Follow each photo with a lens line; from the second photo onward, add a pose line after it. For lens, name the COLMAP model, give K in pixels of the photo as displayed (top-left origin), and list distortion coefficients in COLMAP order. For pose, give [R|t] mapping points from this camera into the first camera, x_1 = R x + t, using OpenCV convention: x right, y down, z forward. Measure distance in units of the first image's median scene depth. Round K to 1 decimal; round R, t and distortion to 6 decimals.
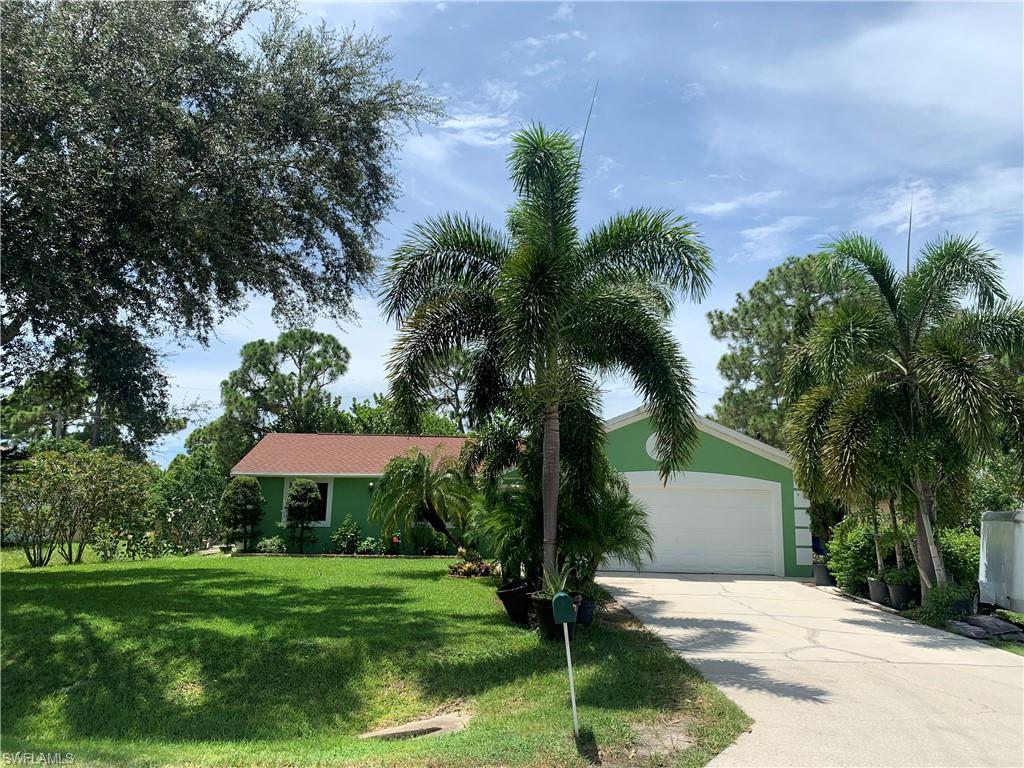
lens RADIAL K [[797.3, 0, 512.0], [0, 797.3, 384.0], [0, 0, 1]] dist [0.012441, -0.000080]
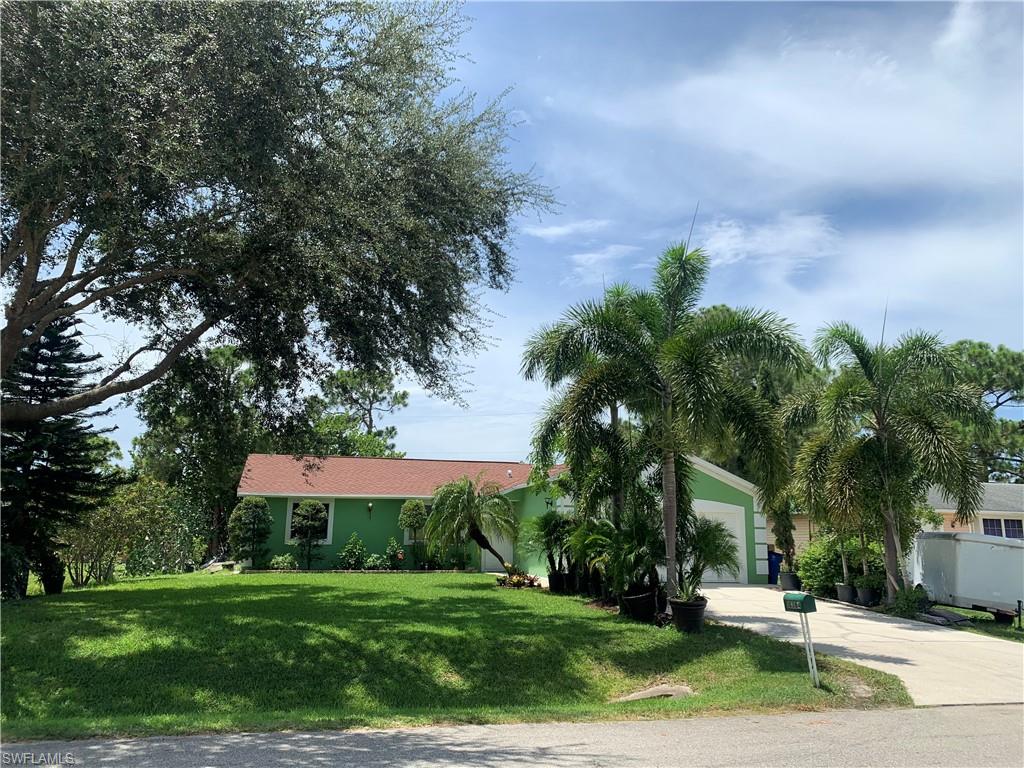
lens RADIAL K [[797.3, 0, 512.0], [0, 797.3, 384.0], [0, 0, 1]] dist [0.012441, -0.000080]
pose [[0.977076, 0.036511, 0.209735, -0.107928], [-0.033266, 0.999266, -0.018981, -0.011575], [-0.210274, 0.011569, 0.977574, -0.048607]]
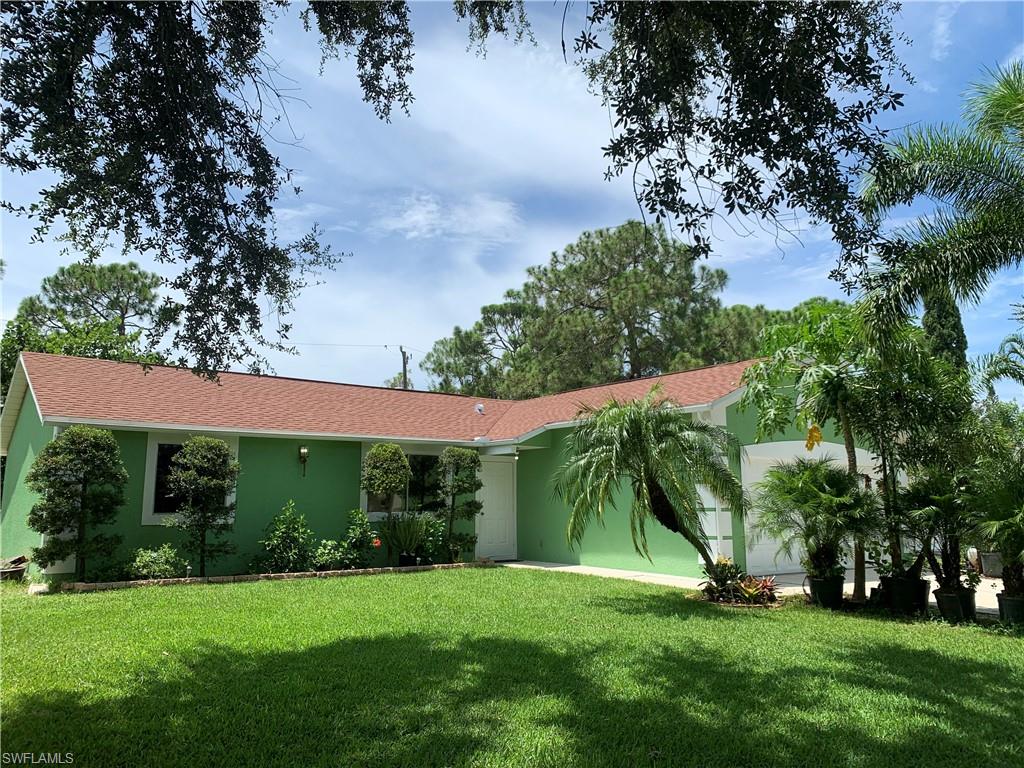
lens RADIAL K [[797.3, 0, 512.0], [0, 797.3, 384.0], [0, 0, 1]] dist [0.012441, -0.000080]
pose [[0.820385, 0.076147, 0.566718, -0.190055], [-0.089813, 0.995951, -0.003806, 0.031551], [-0.564714, -0.047776, 0.823903, 0.207391]]
